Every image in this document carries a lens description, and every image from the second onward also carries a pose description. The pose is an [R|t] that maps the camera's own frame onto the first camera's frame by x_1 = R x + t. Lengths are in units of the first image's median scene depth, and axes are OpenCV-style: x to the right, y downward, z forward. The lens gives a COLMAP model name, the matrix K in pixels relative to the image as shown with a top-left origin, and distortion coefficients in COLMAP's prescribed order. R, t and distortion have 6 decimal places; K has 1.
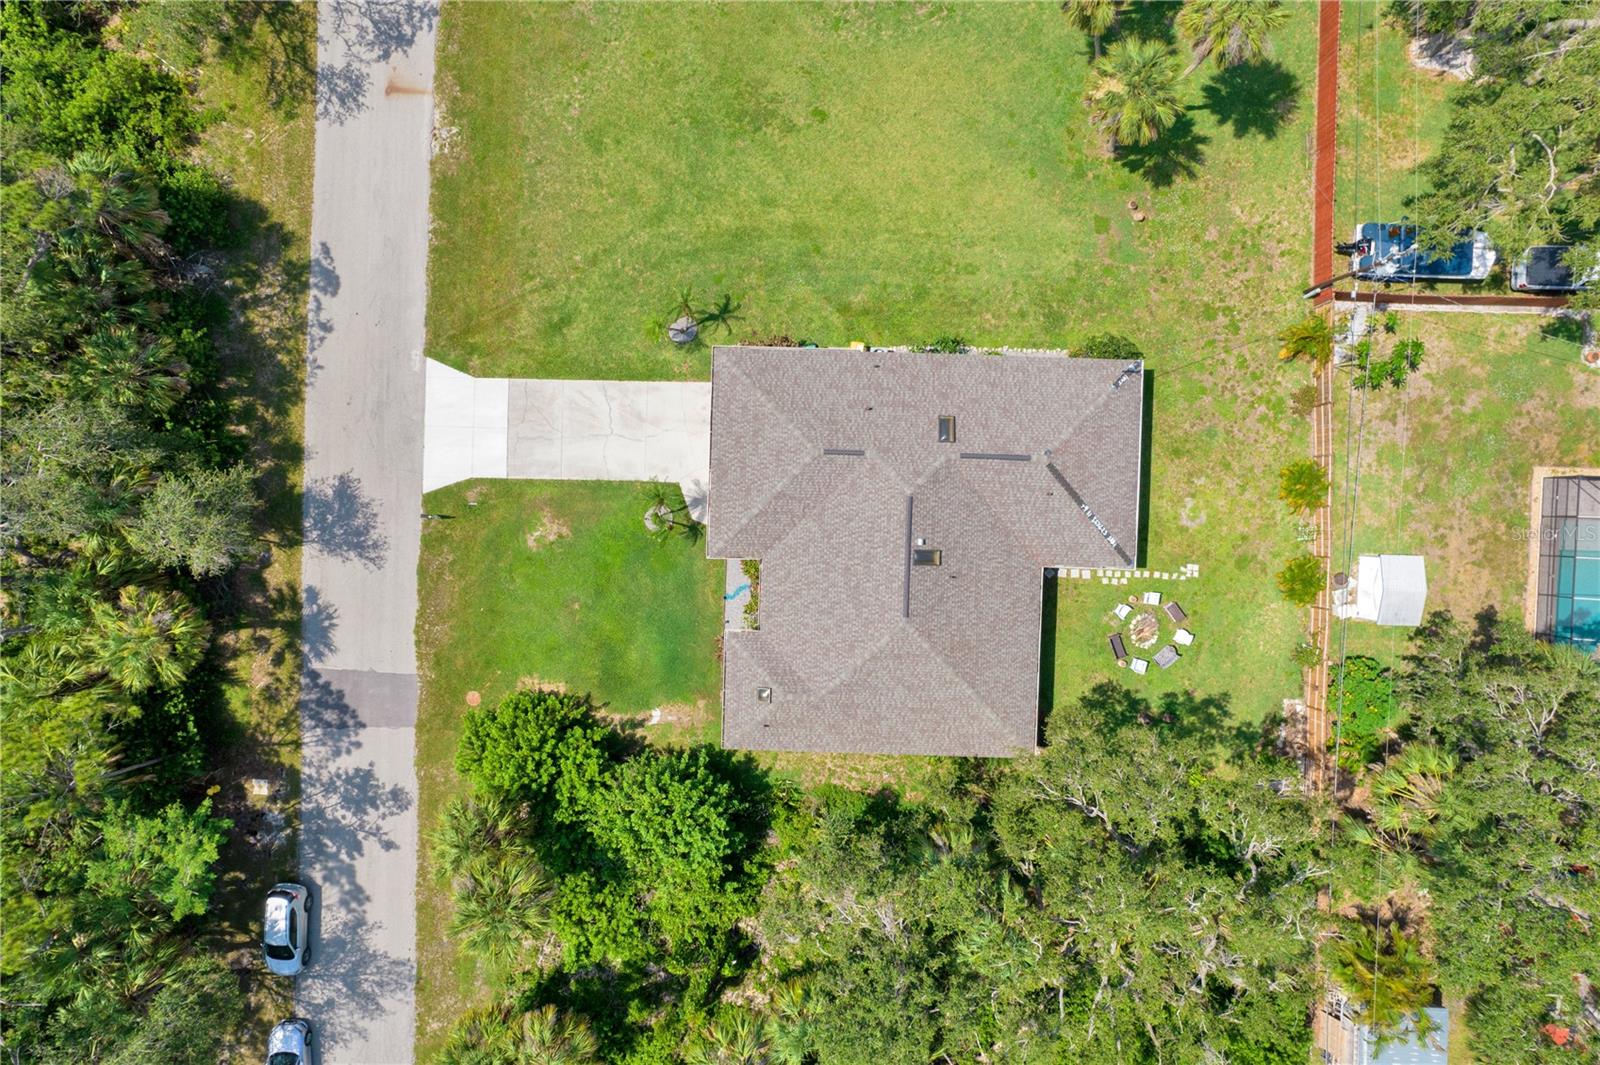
lens RADIAL K [[1032.0, 0, 805.1], [0, 1032.0, 518.1], [0, 0, 1]] dist [-0.088038, 0.086677]
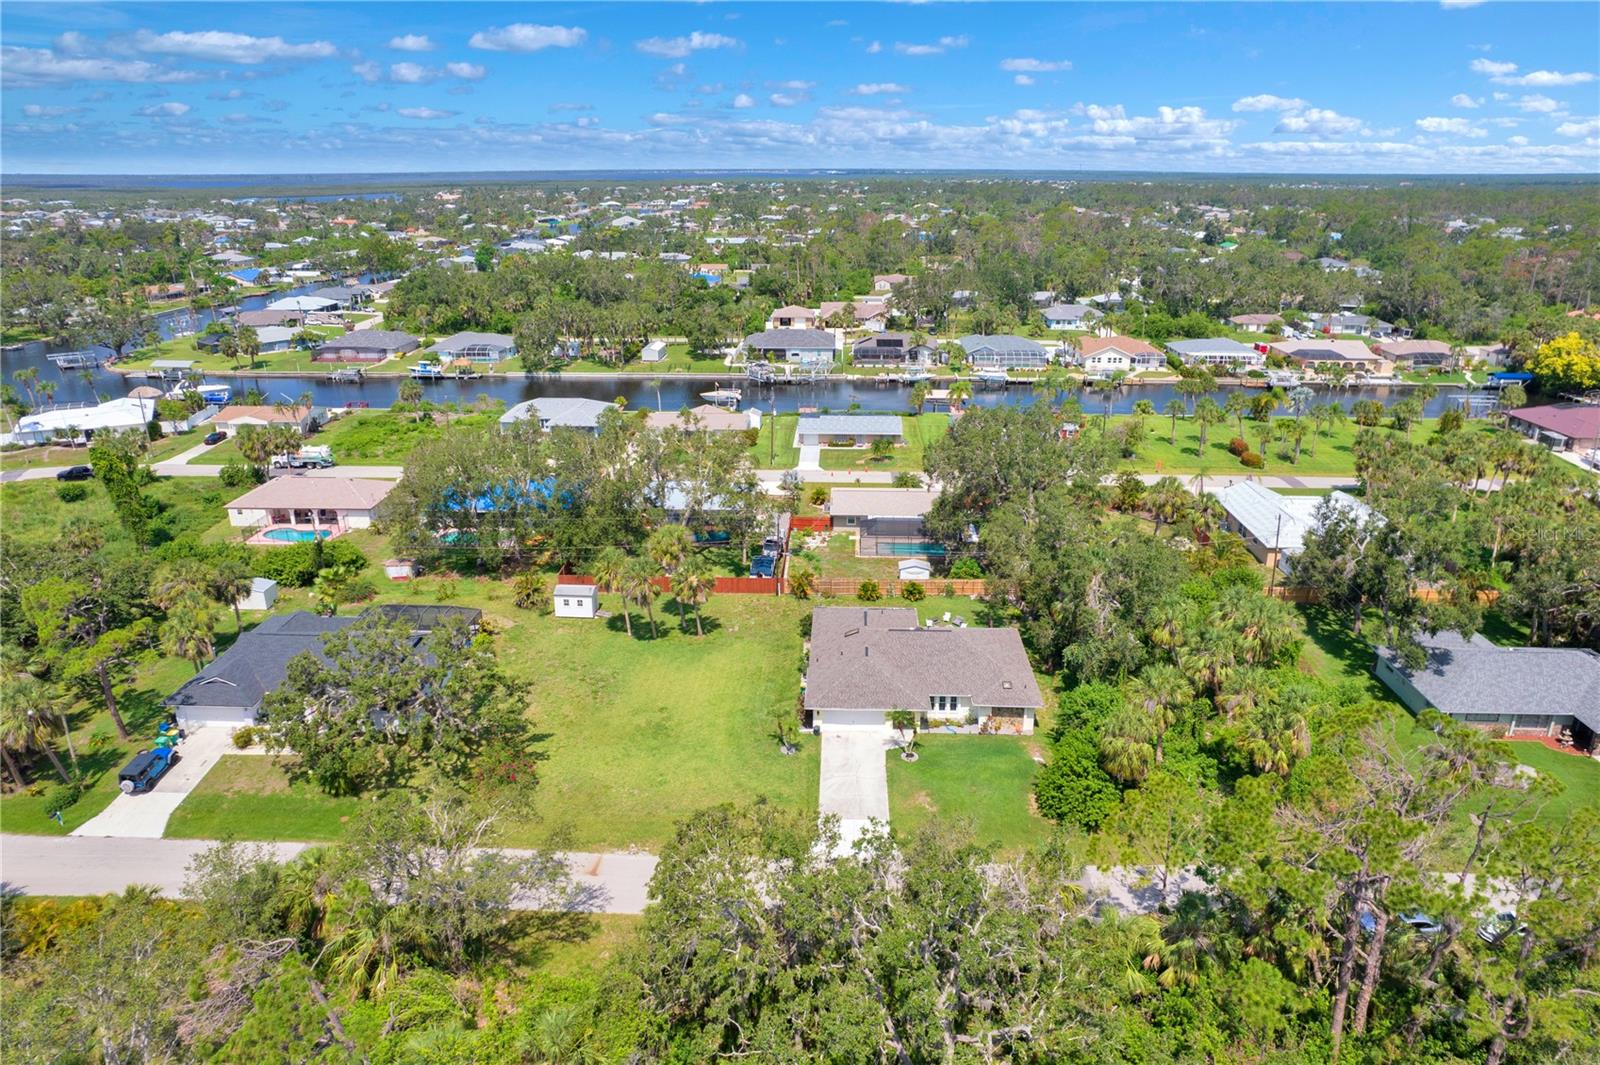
lens RADIAL K [[1043.4, 0, 803.1], [0, 1043.4, 530.2], [0, 0, 1]] dist [-0.078514, 0.072072]
pose [[0.014181, -0.321348, 0.946855, -1.523207], [0.999871, -0.002581, -0.015850, -0.134329], [0.007537, 0.946958, 0.321270, 0.164929]]
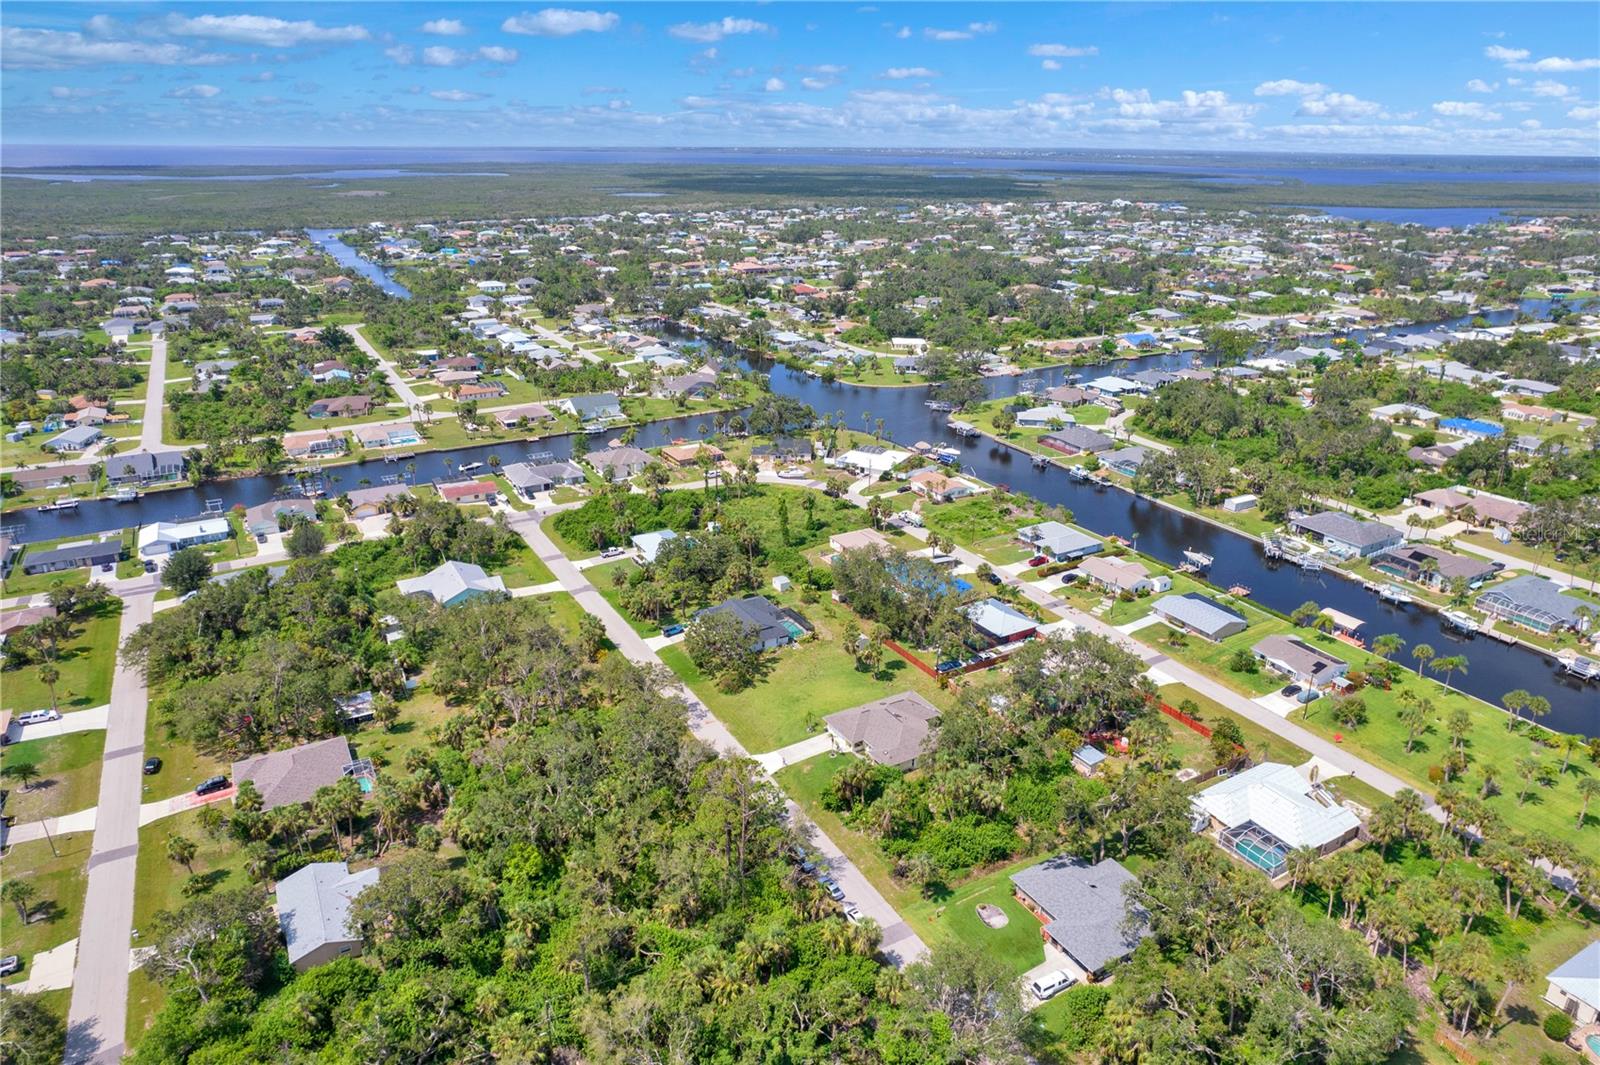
lens RADIAL K [[1023.2, 0, 802.9], [0, 1023.2, 531.4], [0, 0, 1]] dist [-0.080247, 0.073222]
pose [[0.851168, -0.174281, 0.495115, -1.836287], [0.524750, 0.304529, -0.794921, 2.503513], [-0.012237, 0.936423, 0.350660, -0.957710]]
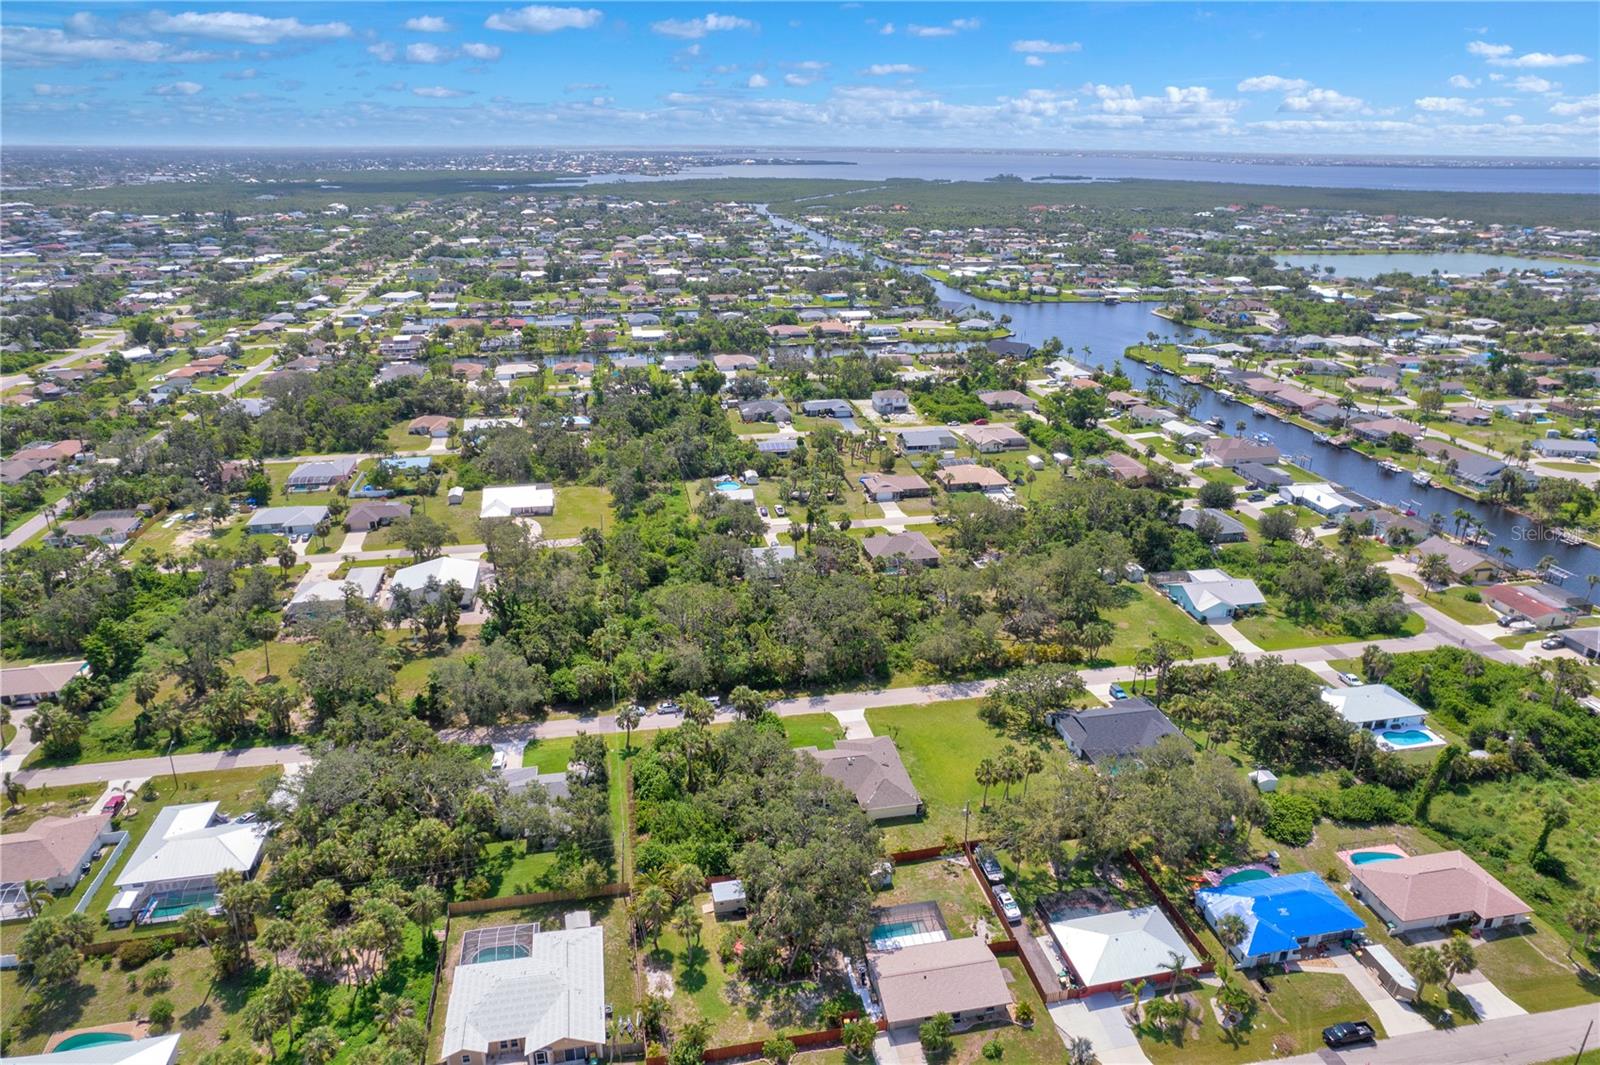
lens RADIAL K [[1024.5, 0, 802.6], [0, 1024.5, 530.4], [0, 0, 1]] dist [-0.077721, 0.067919]
pose [[0.224477, 0.362548, -0.904527, 2.788654], [-0.974329, 0.067197, -0.214867, 0.841218], [-0.017118, 0.929539, 0.368325, -1.012732]]
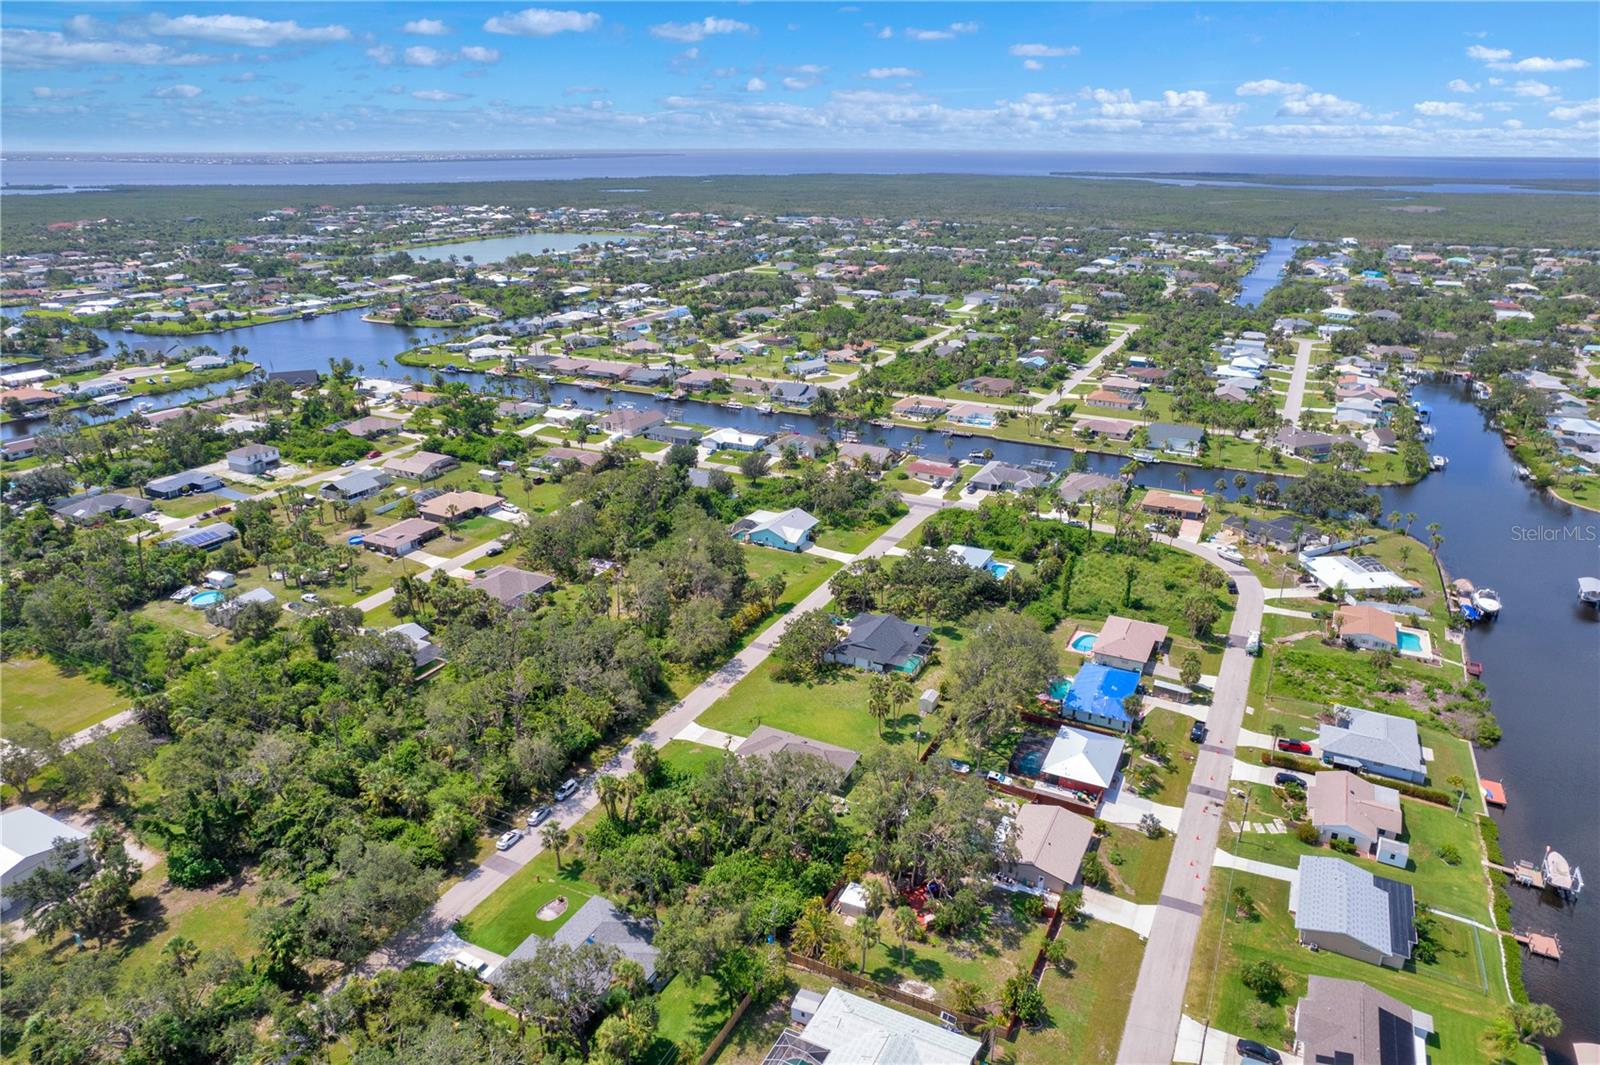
lens RADIAL K [[1024.5, 0, 802.6], [0, 1024.5, 530.4], [0, 0, 1]] dist [-0.077721, 0.067919]
pose [[0.904227, 0.165044, -0.393870, 1.374959], [-0.426745, 0.314273, -0.848010, 2.655983], [-0.016177, 0.934876, 0.354606, -1.004676]]
